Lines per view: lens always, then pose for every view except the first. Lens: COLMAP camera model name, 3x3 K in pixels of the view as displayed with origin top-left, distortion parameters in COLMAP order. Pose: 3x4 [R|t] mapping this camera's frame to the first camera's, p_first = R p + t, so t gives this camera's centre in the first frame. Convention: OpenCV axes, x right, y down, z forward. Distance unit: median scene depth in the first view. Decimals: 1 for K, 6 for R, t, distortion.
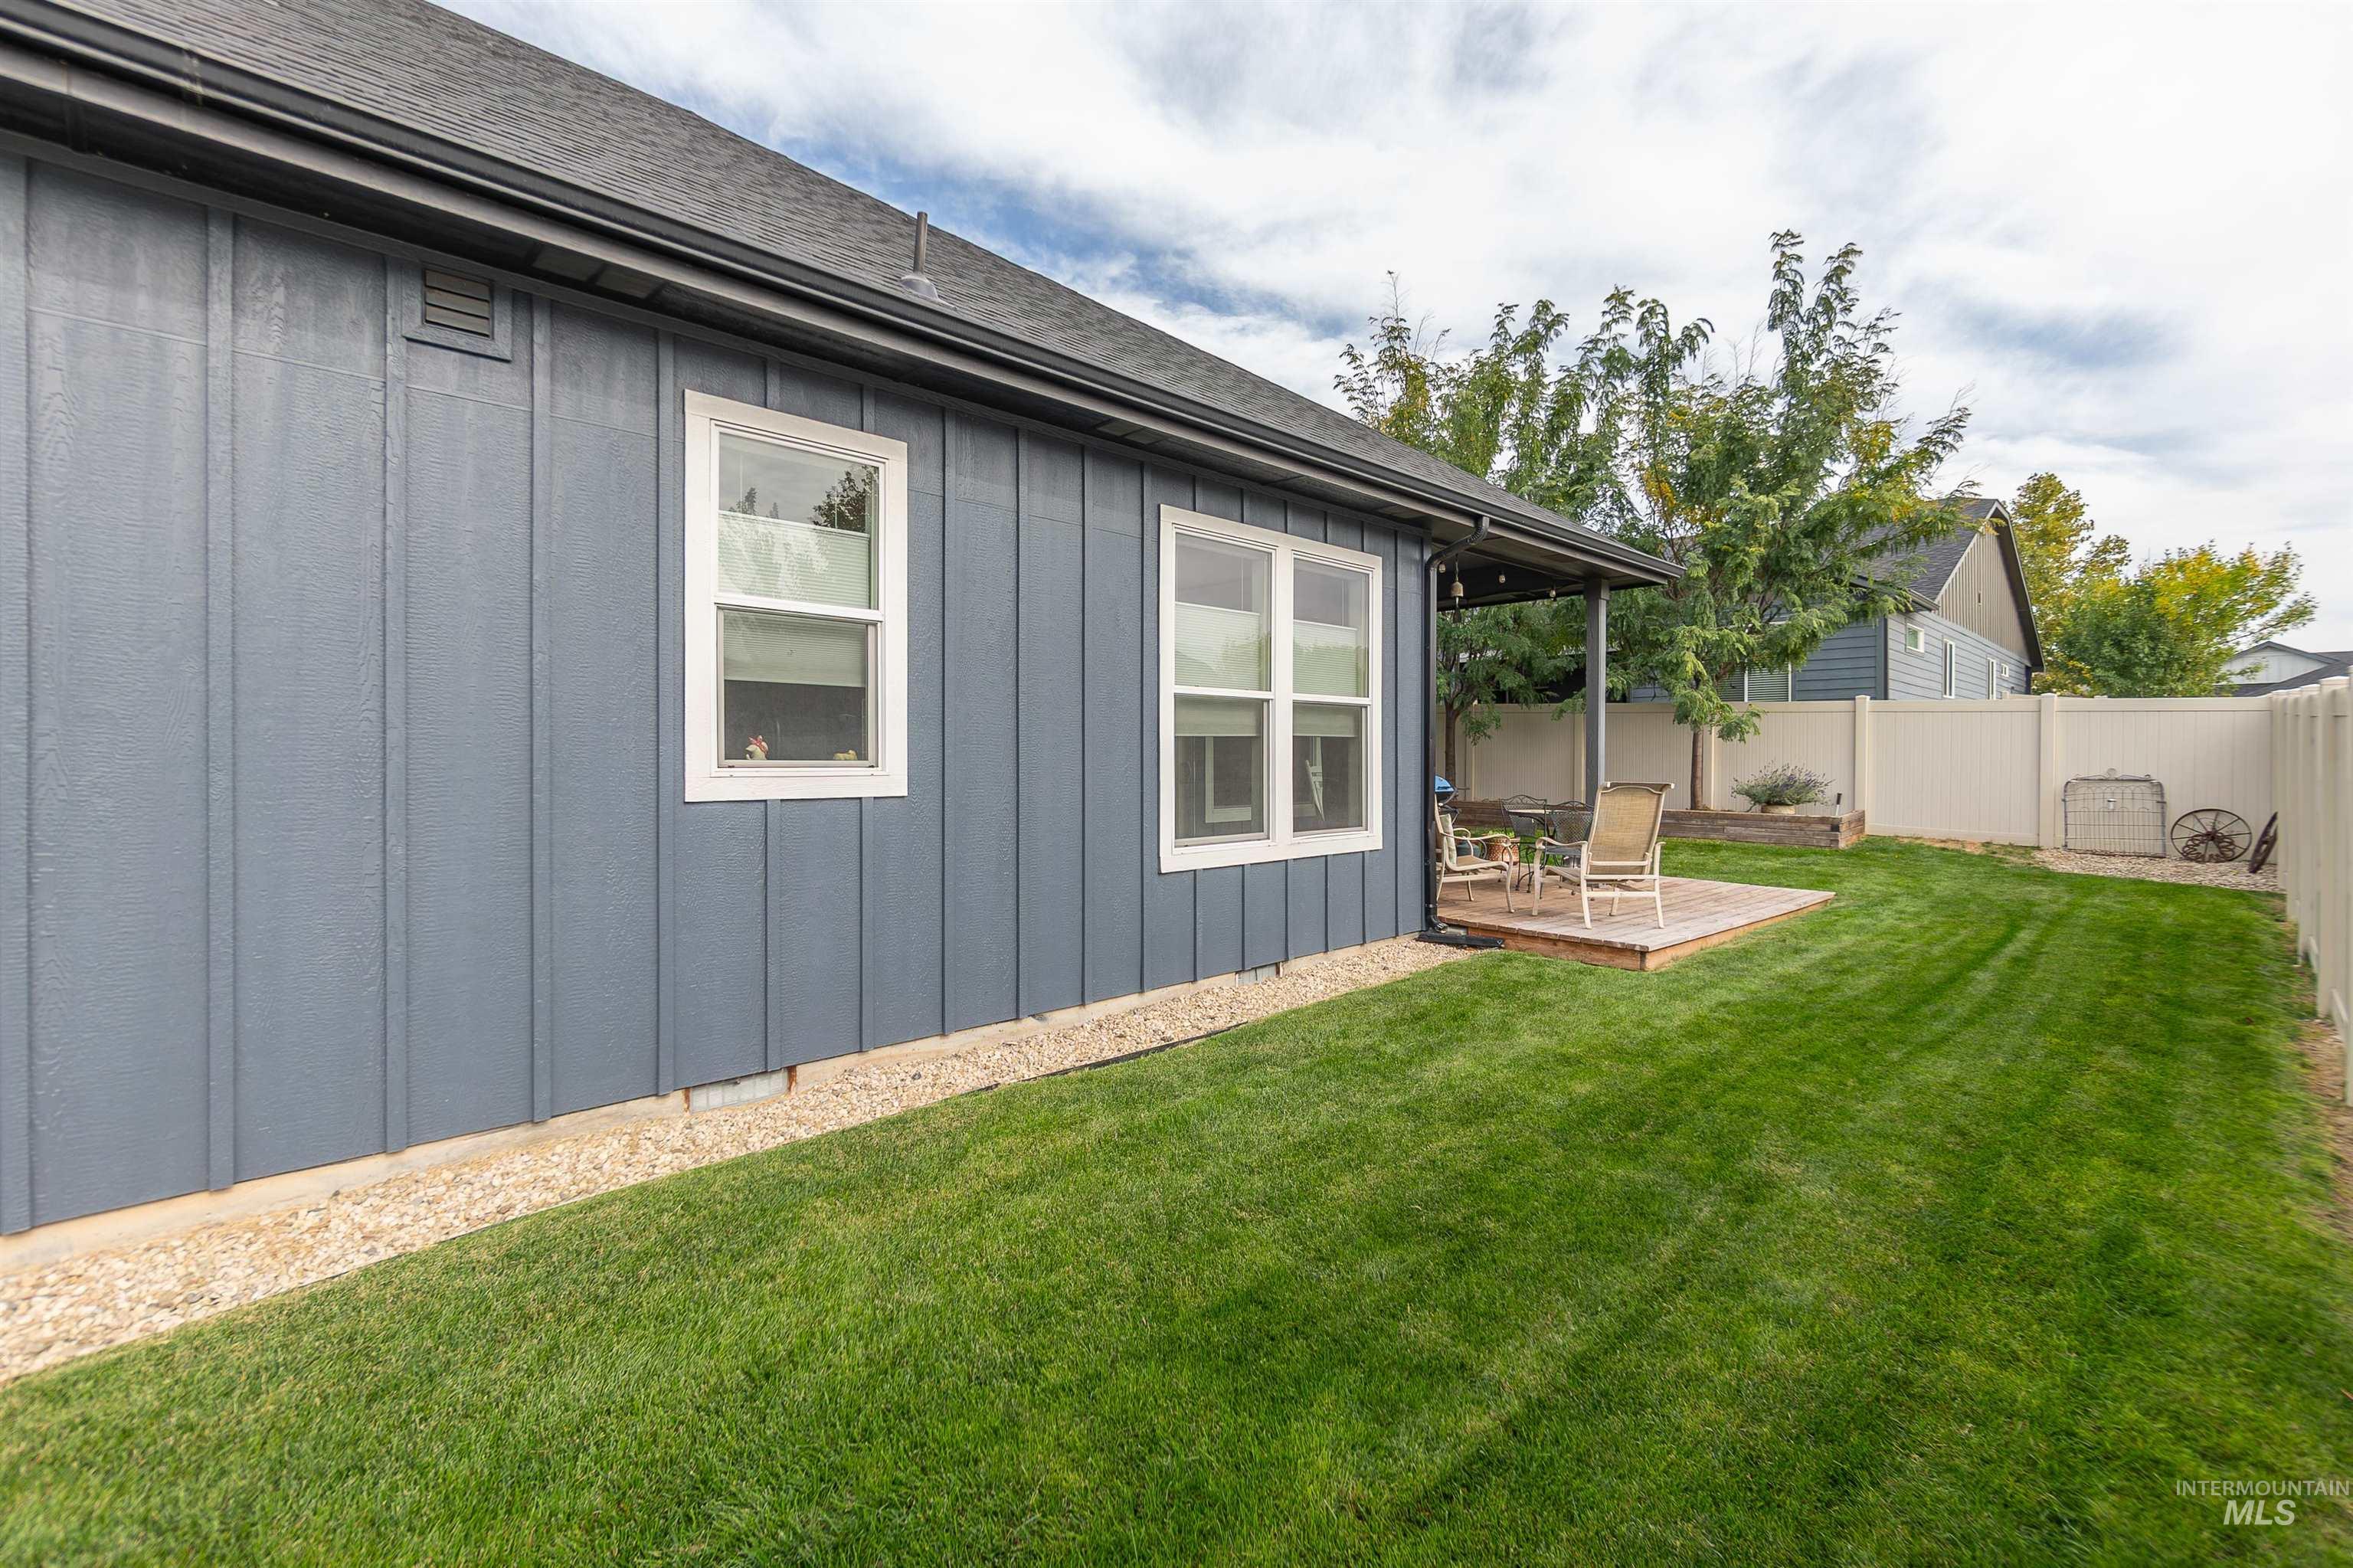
lens RADIAL K [[1019.0, 0, 1169.8], [0, 1019.0, 769.0], [0, 0, 1]] dist [-0.001109, -0.000319]
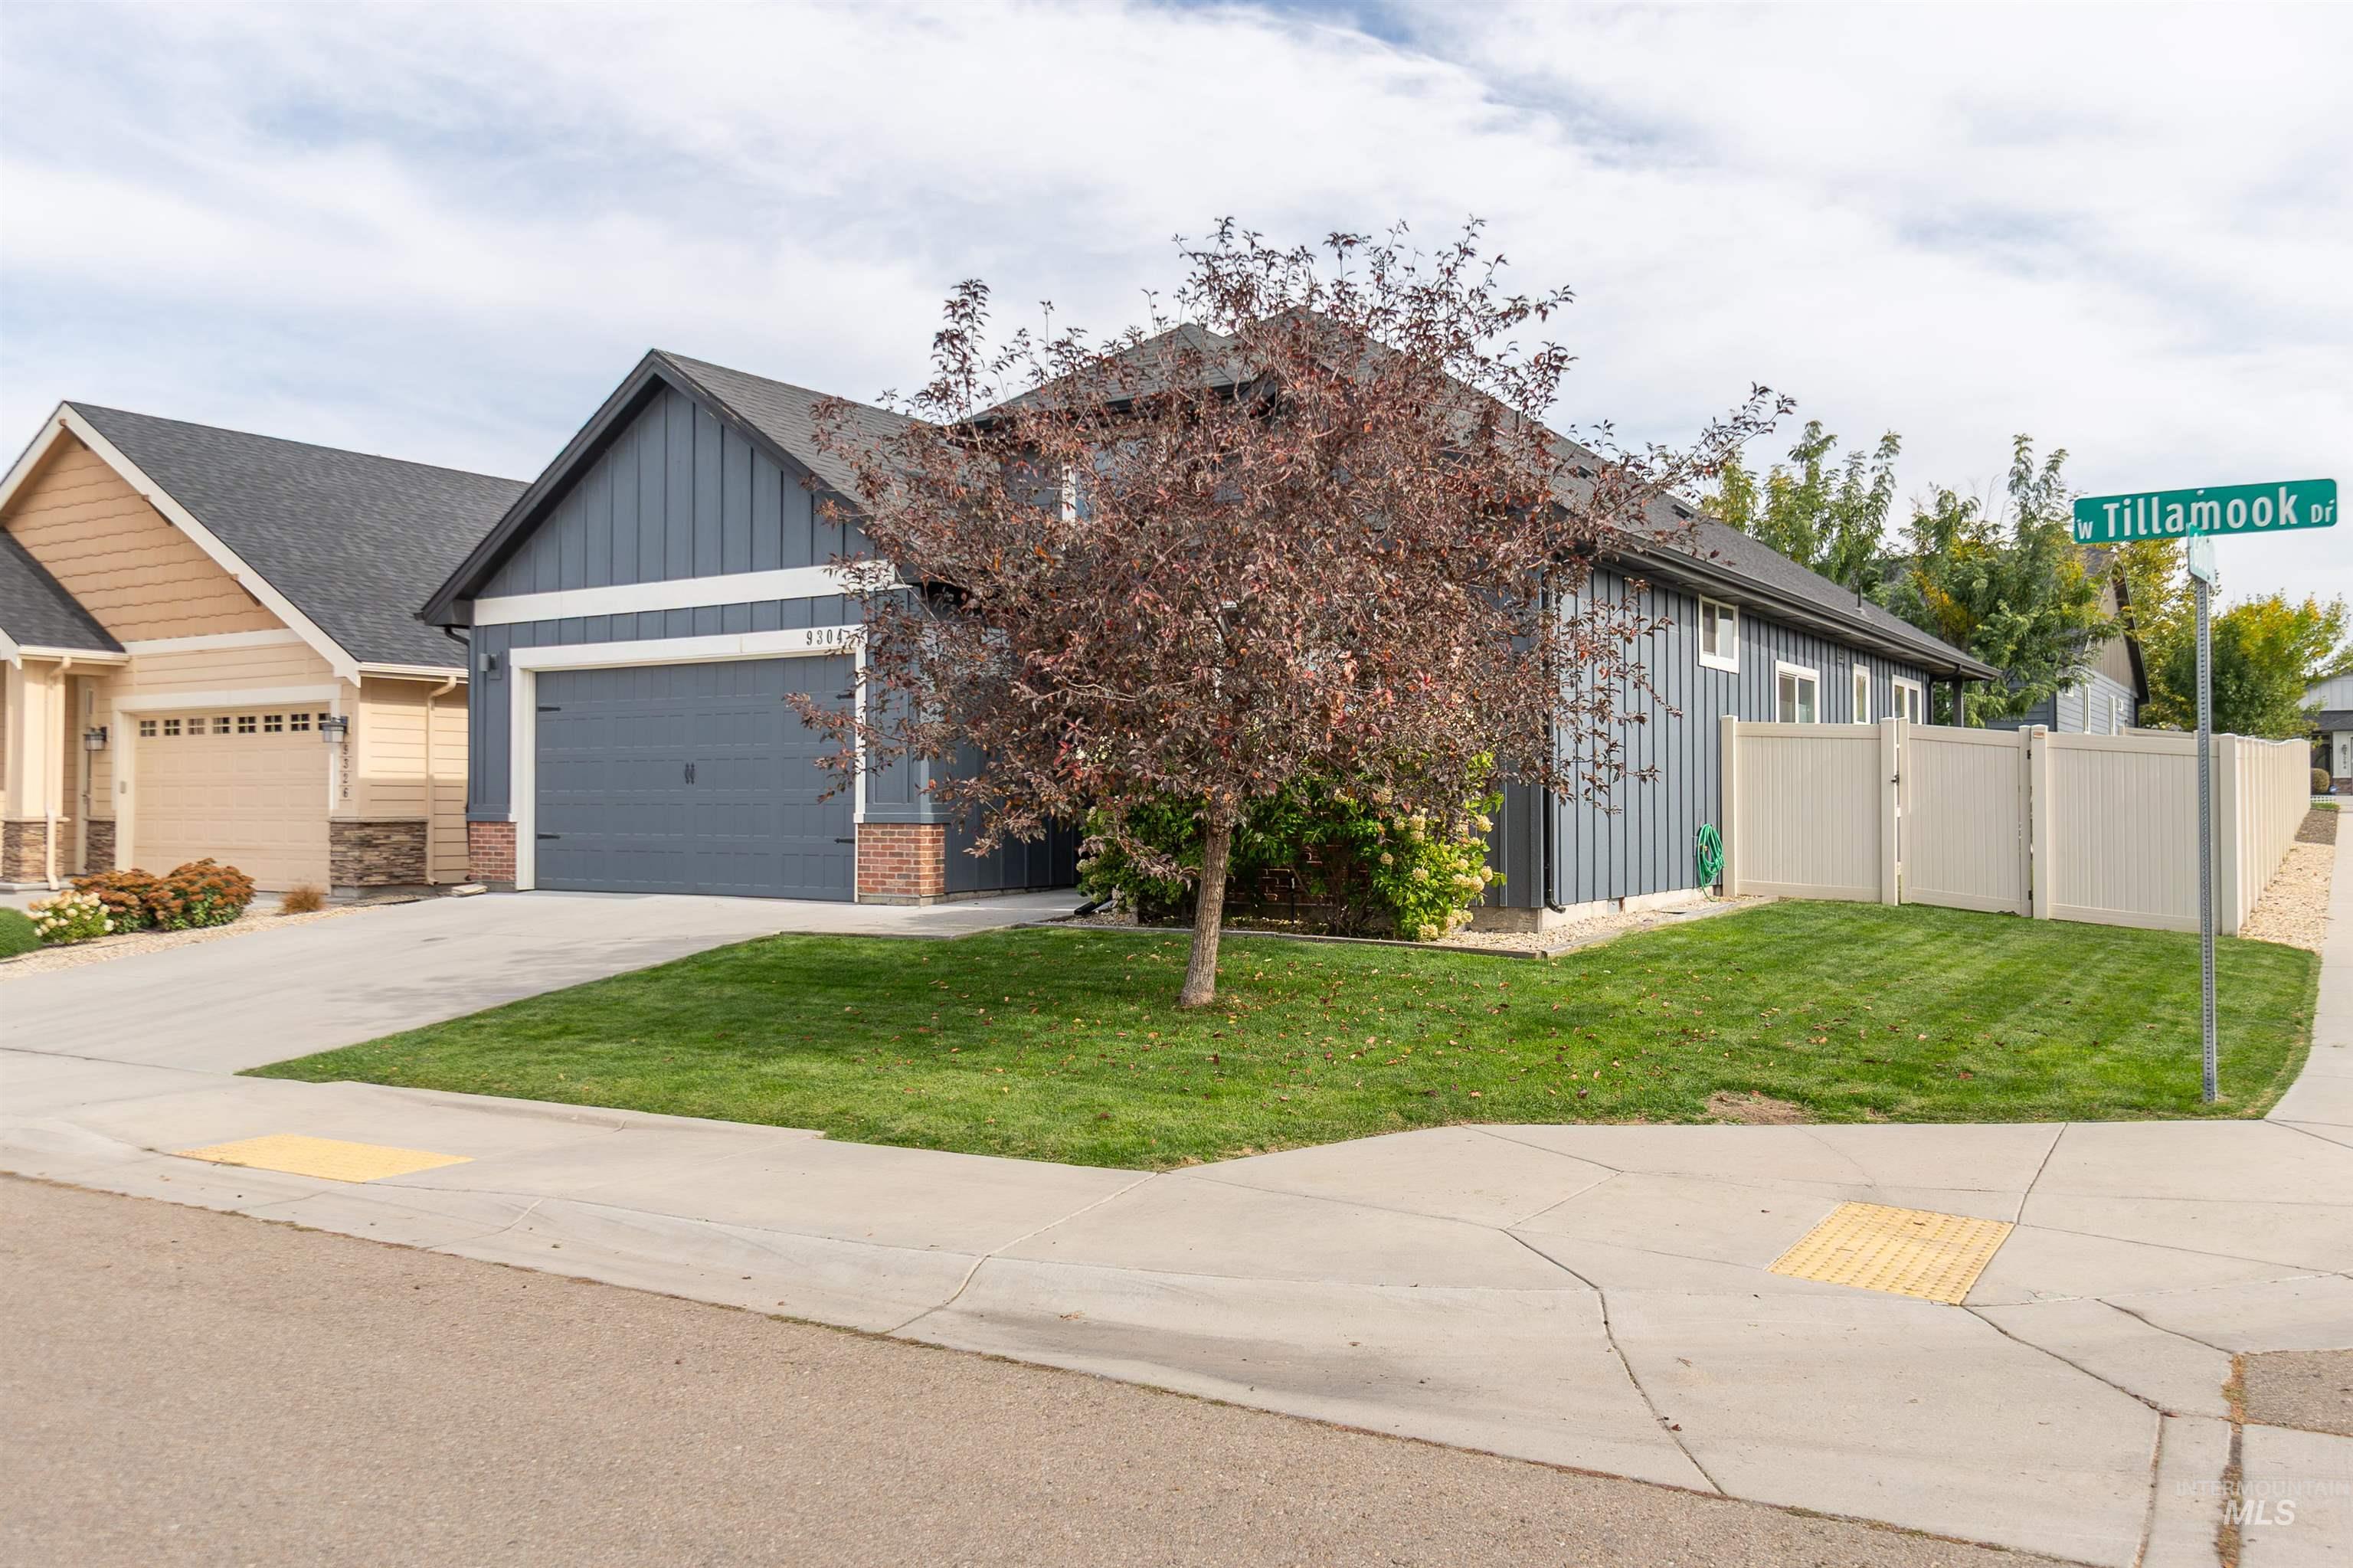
lens RADIAL K [[1836.7, 0, 1183.3], [0, 1836.7, 784.7], [0, 0, 1]] dist [0.006249, 0.008037]
pose [[0.970880, -0.004063, 0.239531, -0.597529], [0.009272, 0.999744, -0.020621, 0.015718], [-0.239386, 0.022241, 0.970670, -0.634567]]
